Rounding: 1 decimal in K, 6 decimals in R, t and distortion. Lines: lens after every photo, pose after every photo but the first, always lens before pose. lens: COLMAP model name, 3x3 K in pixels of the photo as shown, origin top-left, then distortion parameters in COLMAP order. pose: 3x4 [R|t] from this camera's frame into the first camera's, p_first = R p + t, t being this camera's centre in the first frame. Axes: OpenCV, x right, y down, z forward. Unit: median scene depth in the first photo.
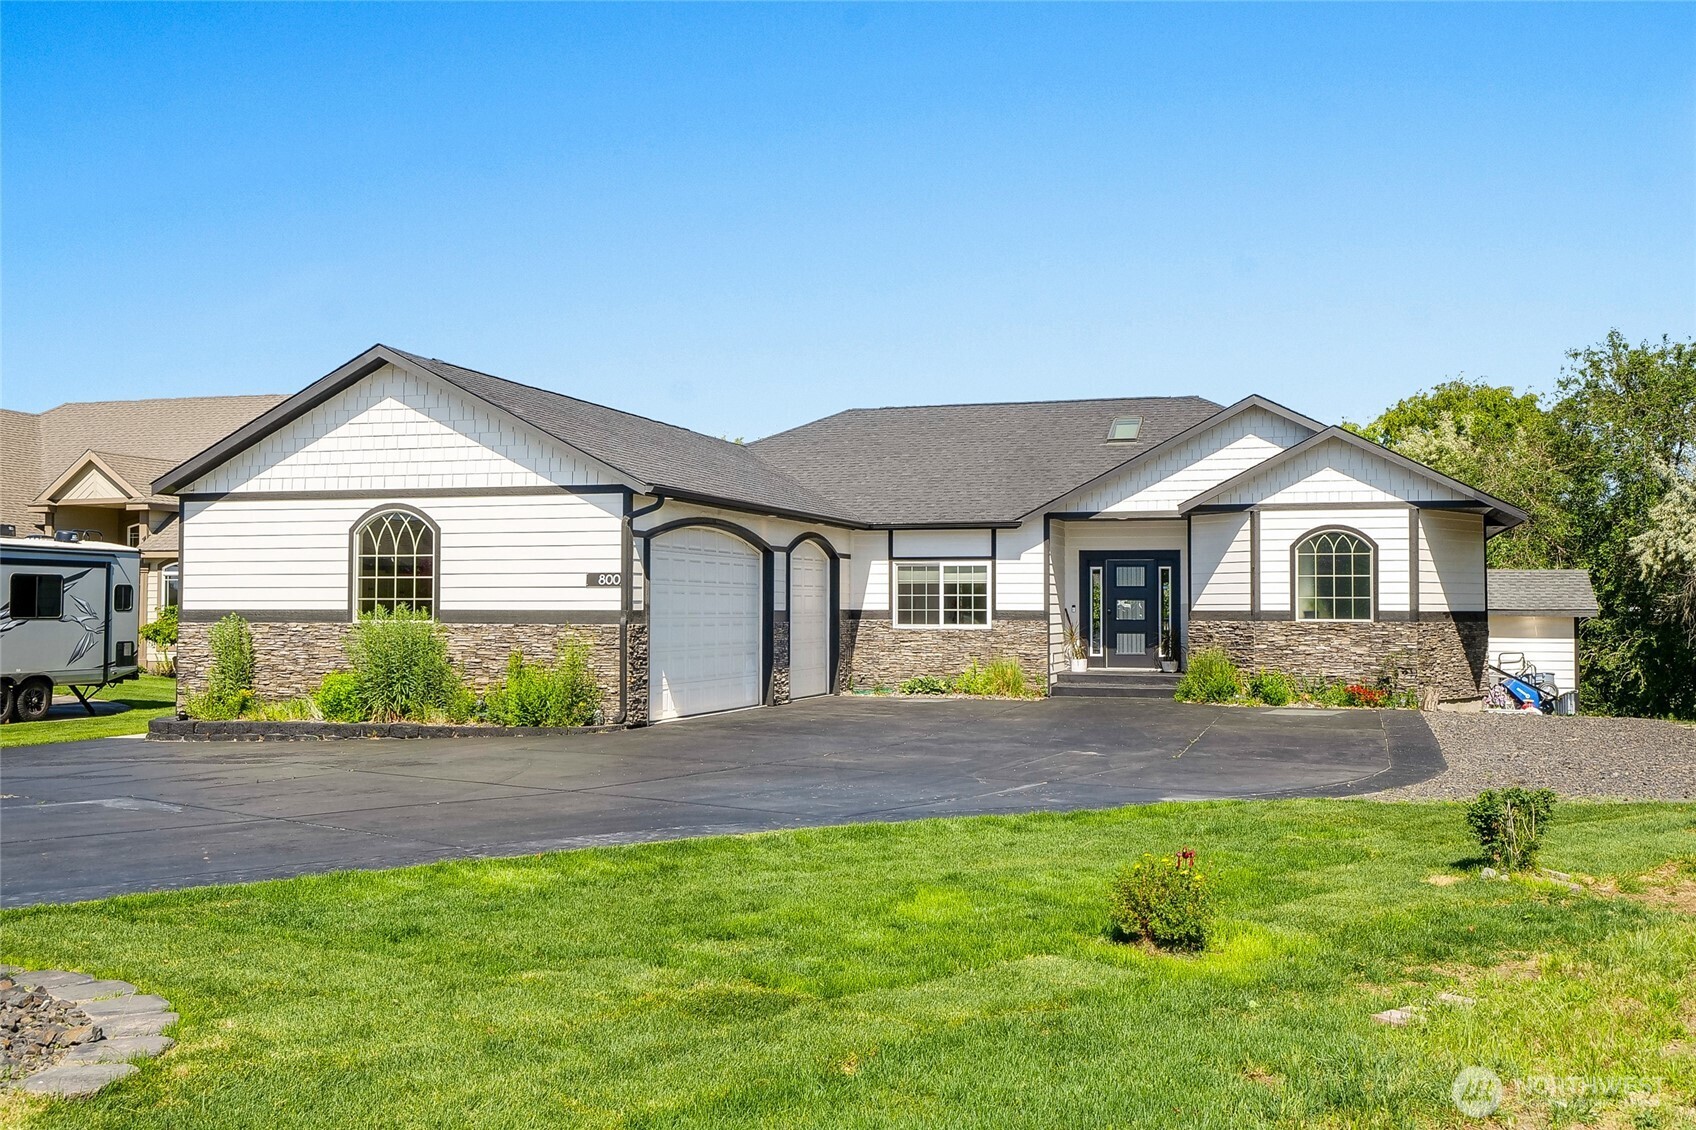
lens RADIAL K [[1750.5, 0, 847.0], [0, 1750.5, 568.9], [0, 0, 1]] dist [0.021329, 0.000000]
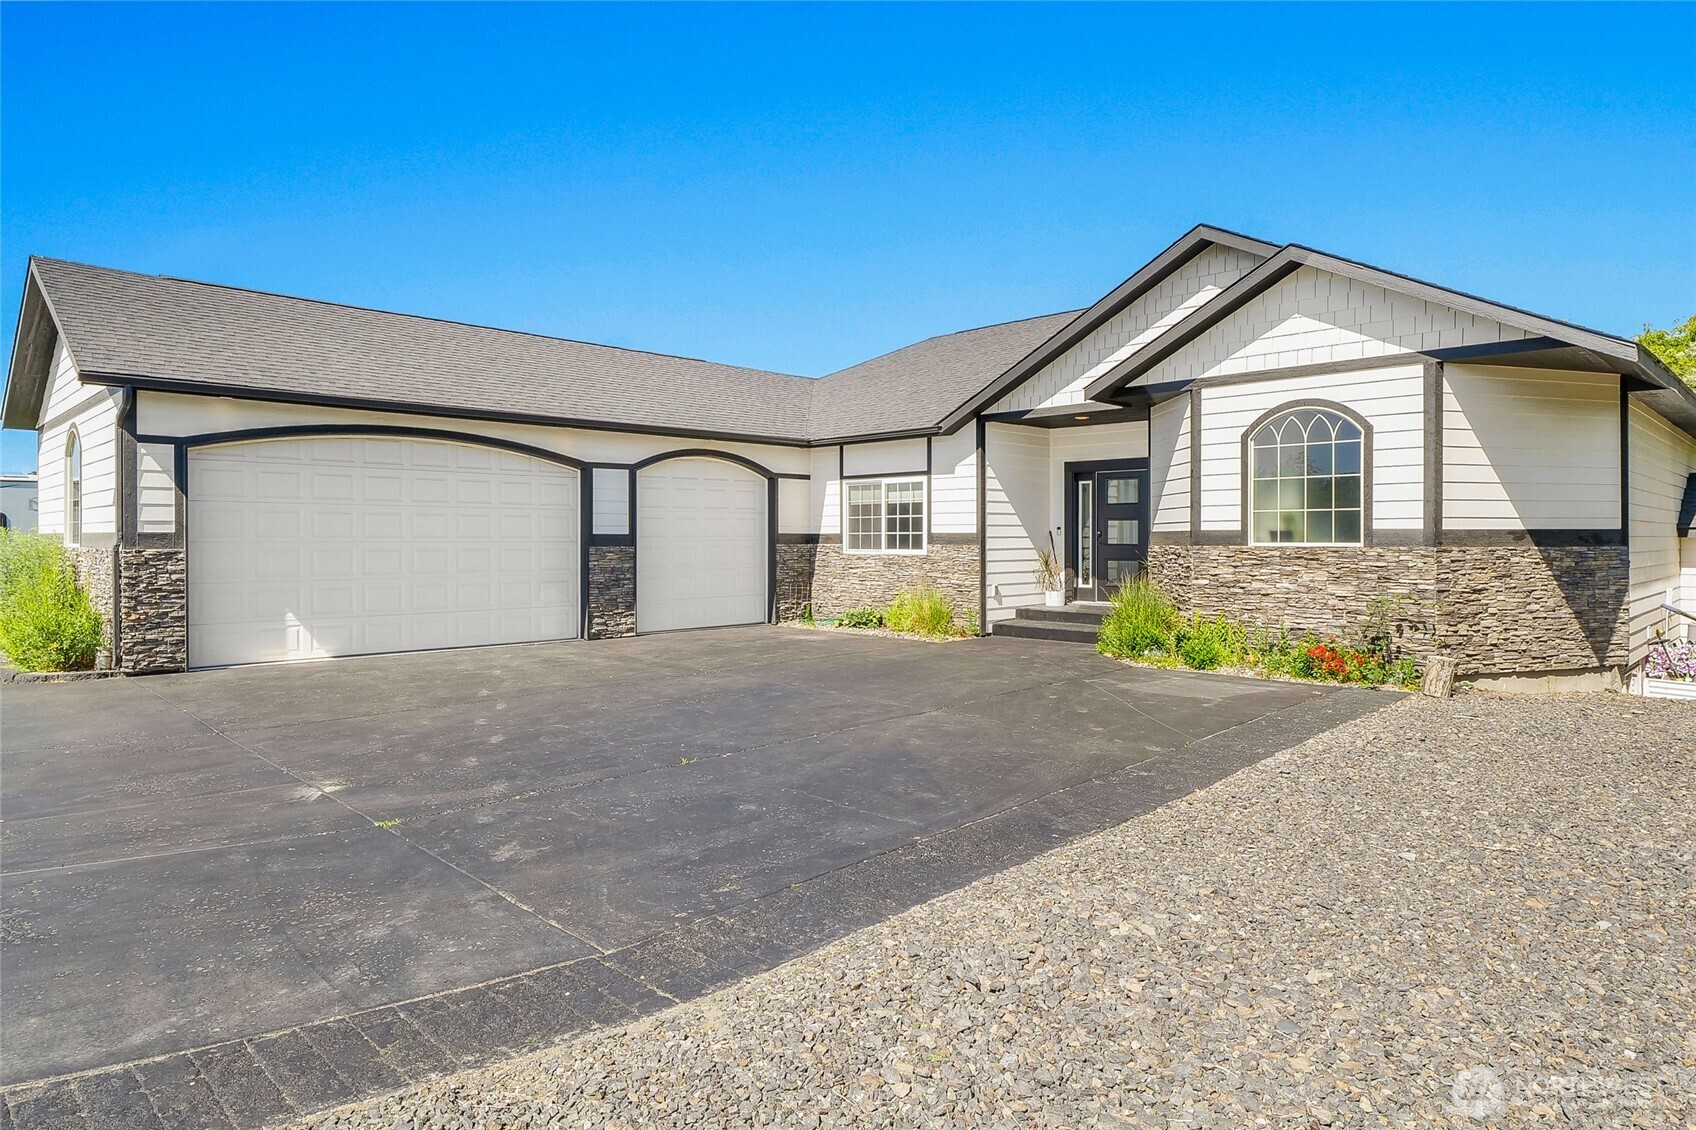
lens RADIAL K [[1027.7, 0, 850.8], [0, 1027.7, 551.3], [0, 0, 1]] dist [-0.003198, -0.000178]
pose [[0.877351, 0.002454, -0.479843, 0.295958], [0.013878, 0.999439, 0.030487, 0.016751], [0.479648, -0.033407, 0.876825, 0.545711]]
